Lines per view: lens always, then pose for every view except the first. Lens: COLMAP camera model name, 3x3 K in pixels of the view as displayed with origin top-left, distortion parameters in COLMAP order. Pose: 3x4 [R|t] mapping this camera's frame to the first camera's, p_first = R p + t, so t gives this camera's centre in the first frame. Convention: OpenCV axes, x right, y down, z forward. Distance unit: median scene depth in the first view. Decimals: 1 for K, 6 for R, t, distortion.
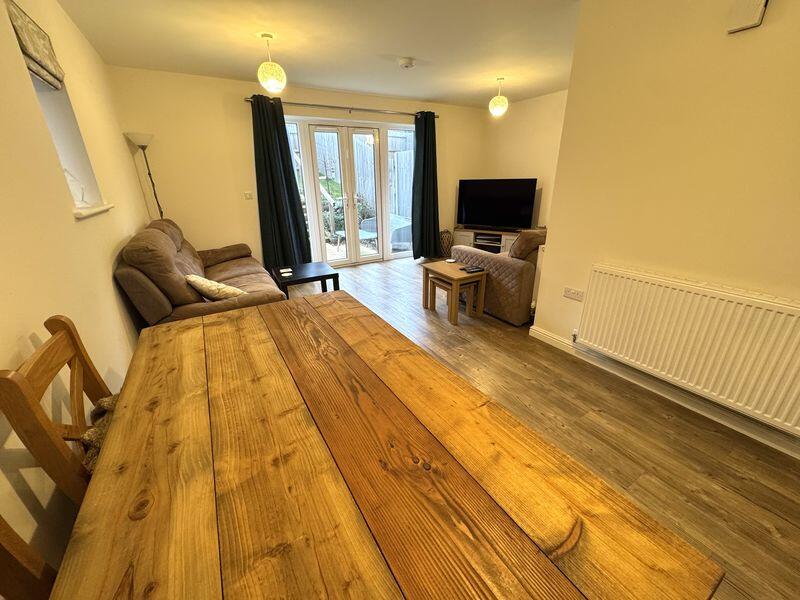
lens RADIAL K [[317.8, 0, 402.2], [0, 317.8, 299.6], [0, 0, 1]] dist [0.000968, -0.000101]
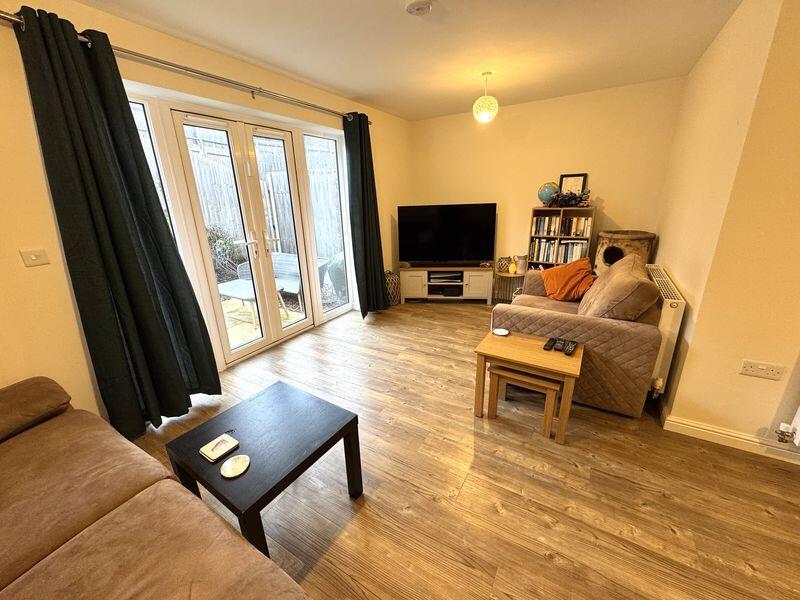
lens RADIAL K [[317.8, 0, 400.1], [0, 317.8, 299.8], [0, 0, 1]] dist [0.000968, -0.000101]
pose [[0.884836, -0.152232, 0.440331, -0.216706], [0.182629, 0.982805, -0.027213, -0.149693], [-0.428617, 0.104496, 0.897423, 0.371942]]
